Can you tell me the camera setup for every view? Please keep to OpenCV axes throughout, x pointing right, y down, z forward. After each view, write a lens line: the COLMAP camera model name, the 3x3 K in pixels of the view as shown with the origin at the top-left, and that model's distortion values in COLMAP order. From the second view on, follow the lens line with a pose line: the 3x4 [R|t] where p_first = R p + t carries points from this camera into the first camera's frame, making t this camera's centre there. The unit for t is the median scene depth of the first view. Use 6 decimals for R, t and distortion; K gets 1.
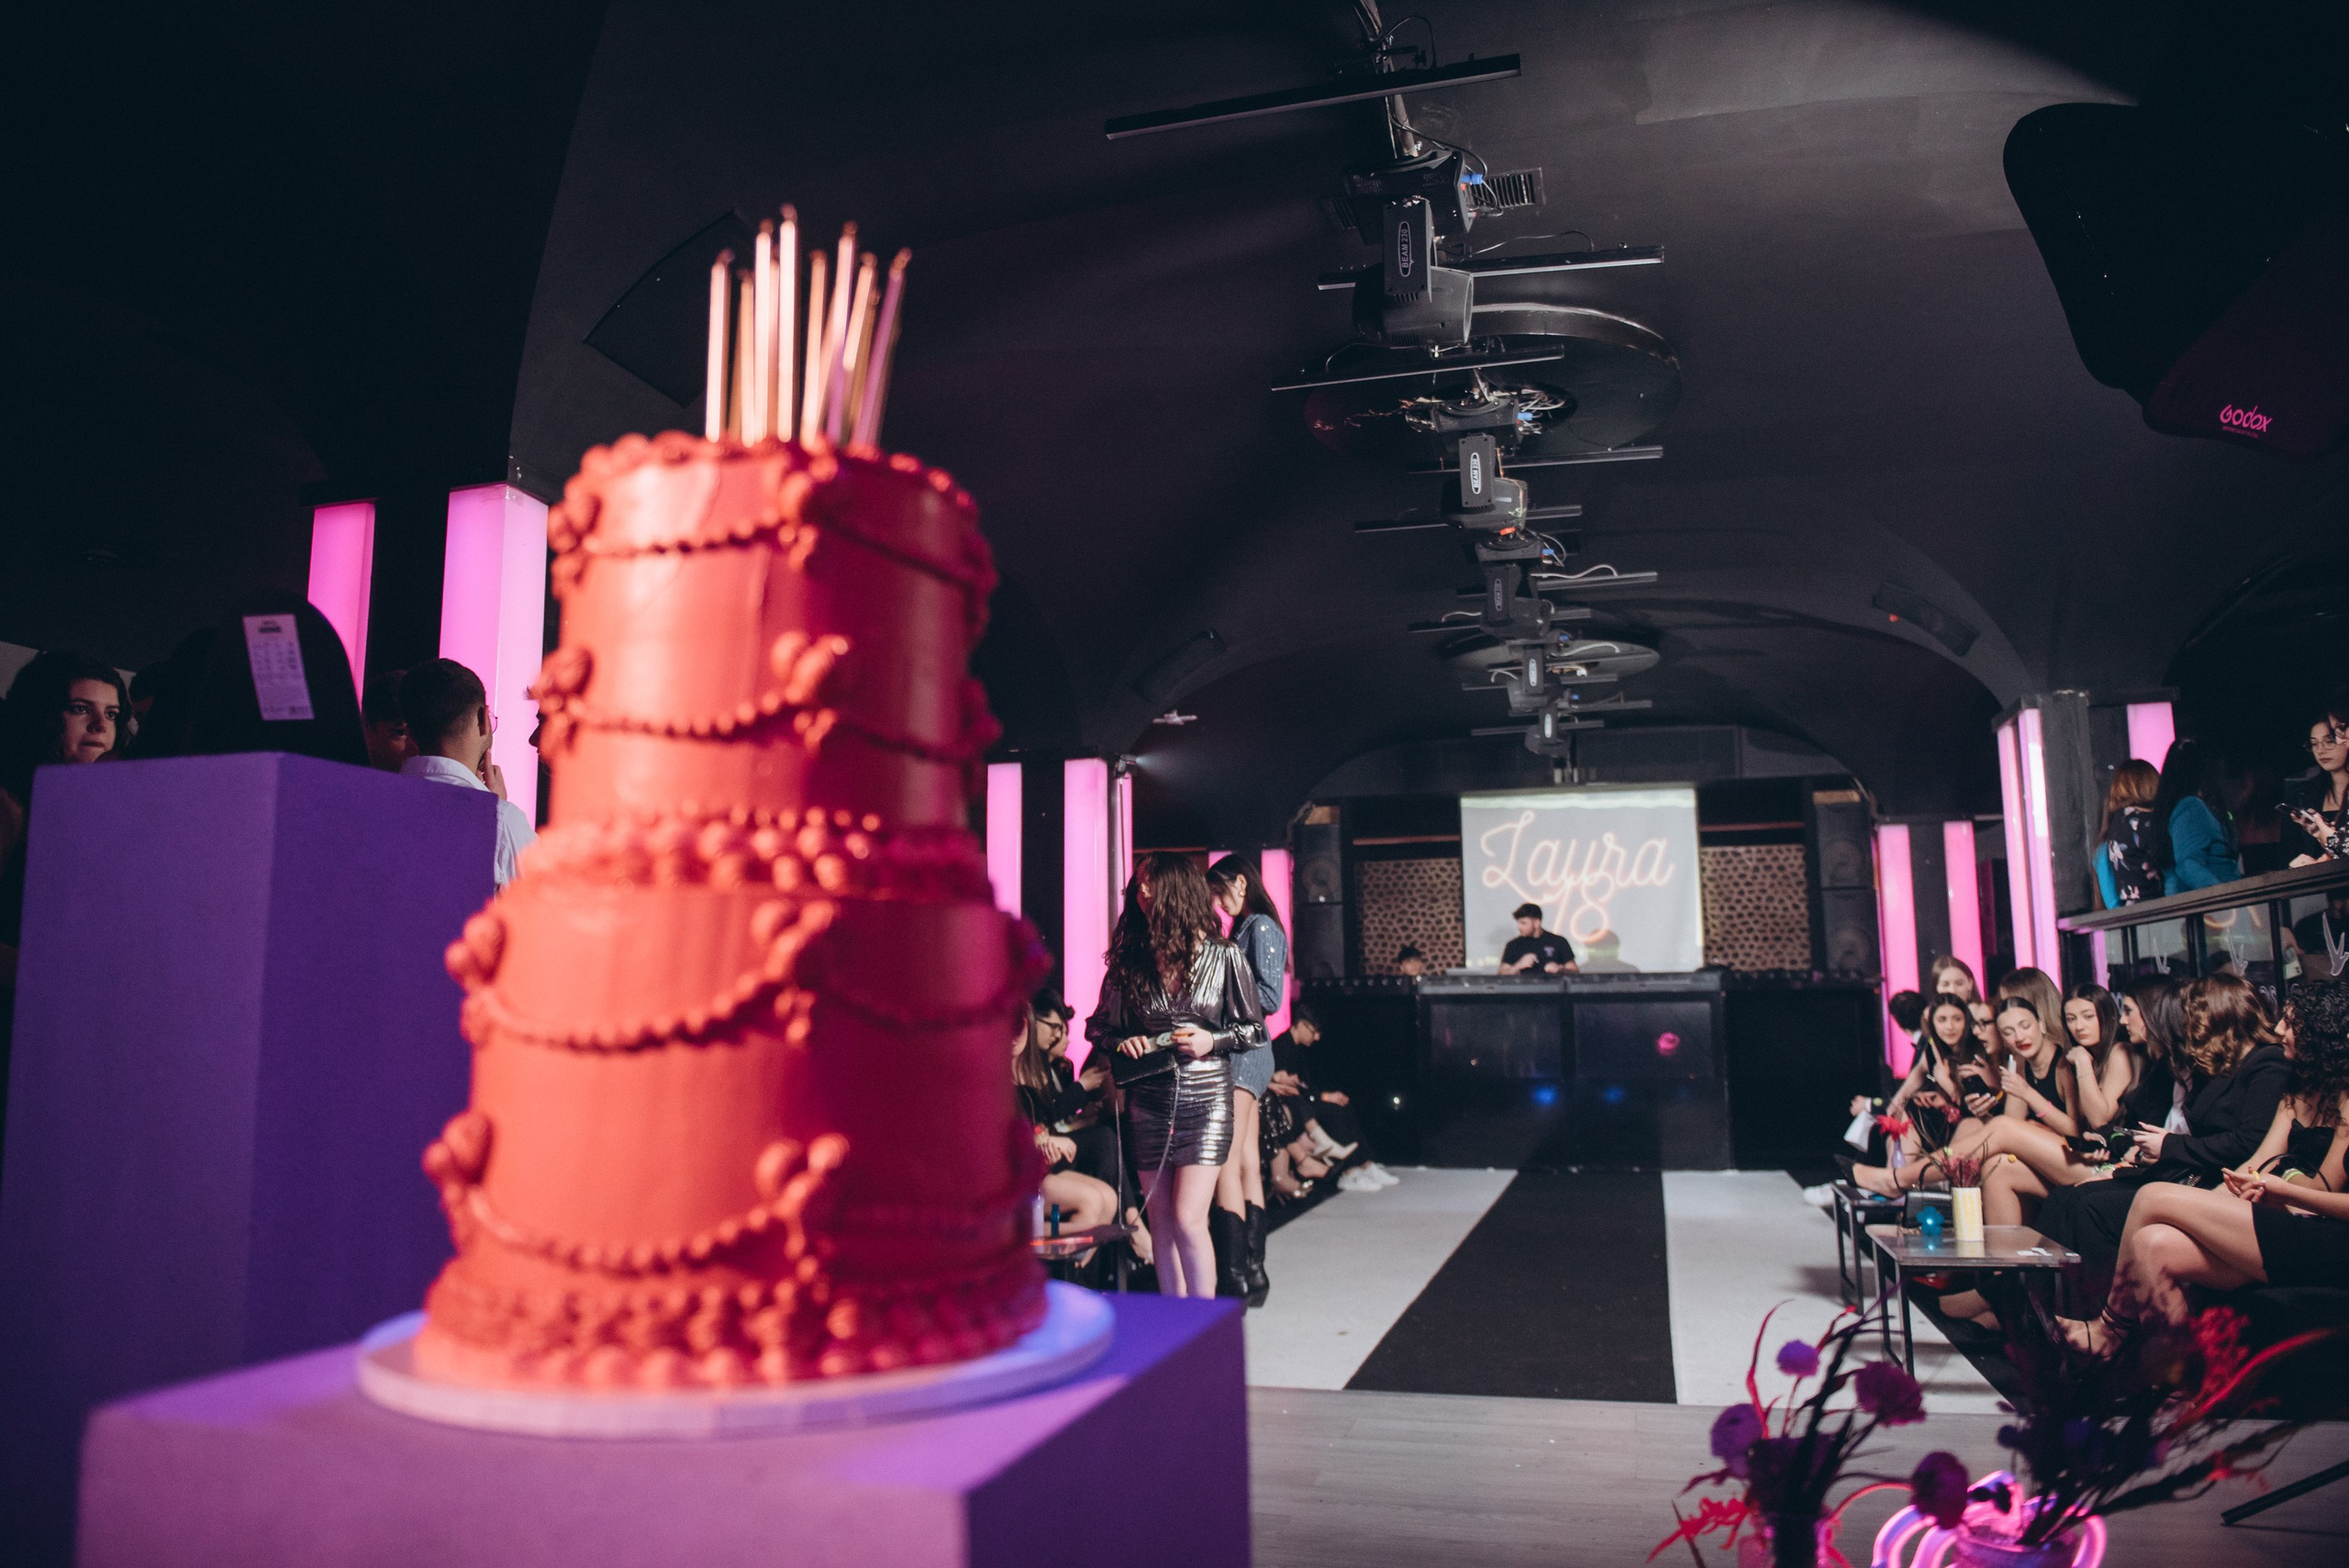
lens RADIAL K [[1707.3, 0, 1174.5], [0, 1707.3, 784.0], [0, 0, 1]] dist [-0.030677, -0.002241]
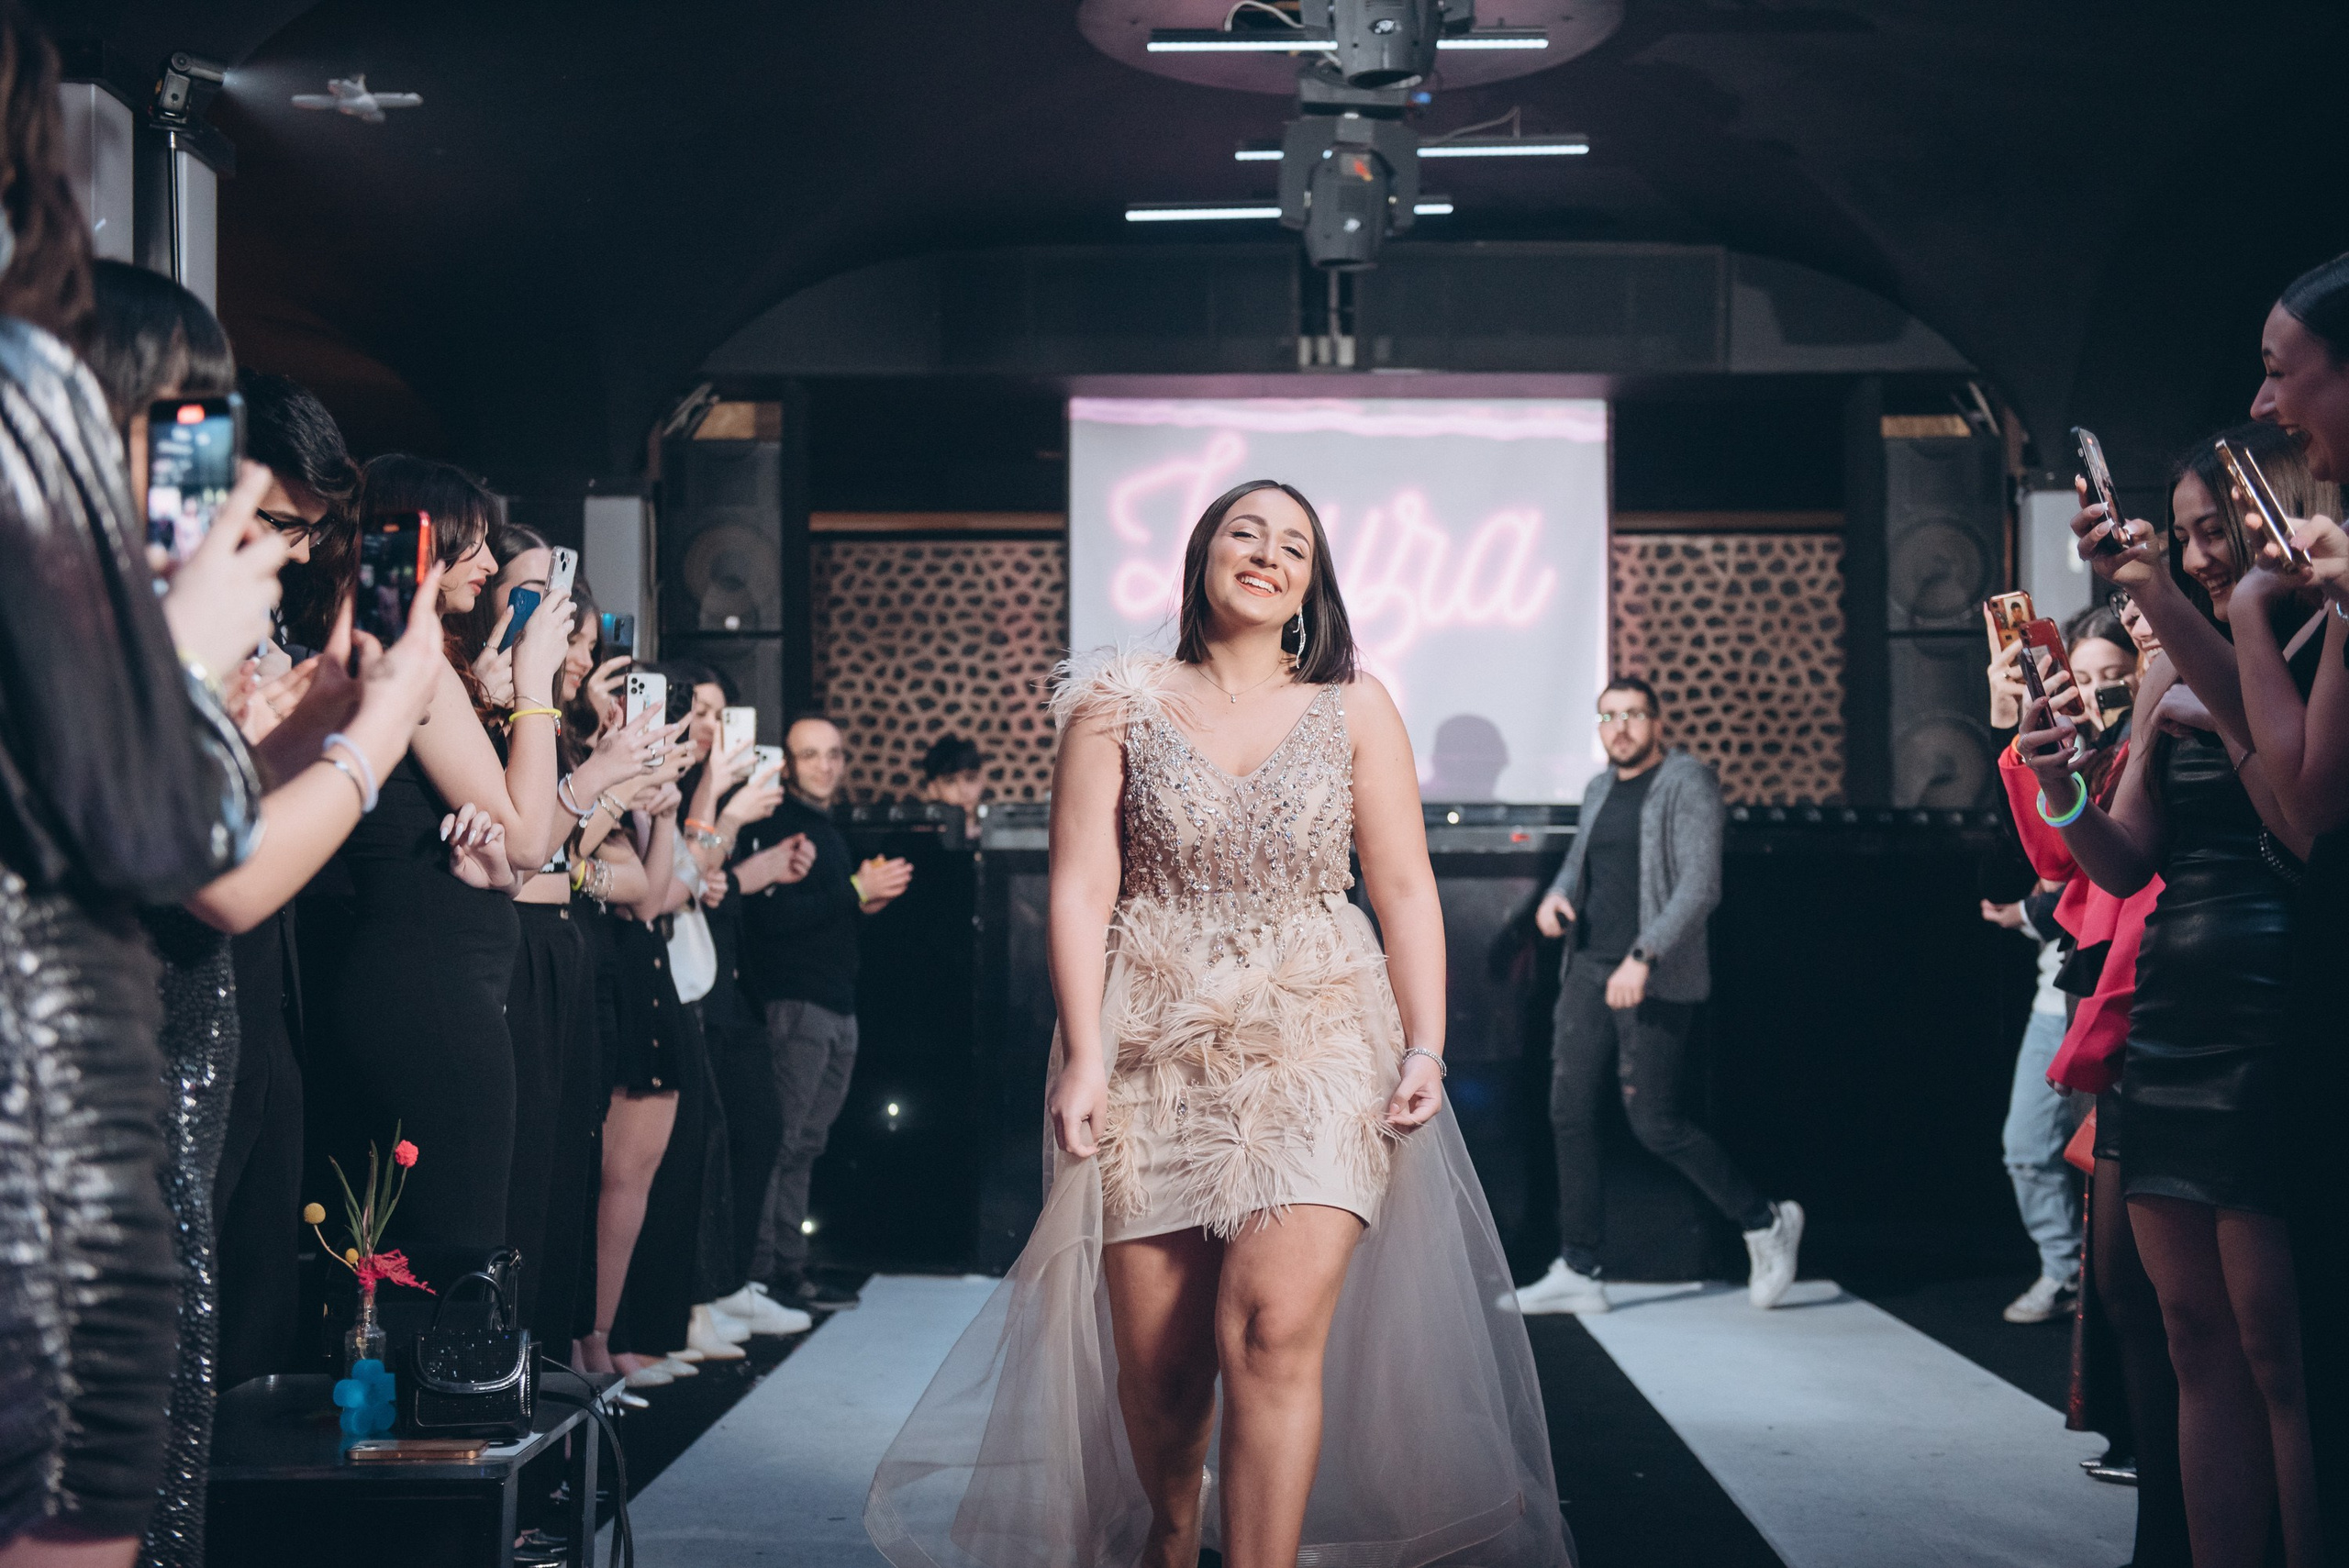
lens RADIAL K [[3084.3, 0, 1174.5], [0, 3084.3, 784.0], [0, 0, 1]] dist [0.129314, 0.074076]
pose [[0.967688, 0.024112, 0.250997, 0.003964], [-0.045206, 0.995879, 0.078617, 0.043824], [-0.248067, -0.087423, 0.964790, 0.261562]]
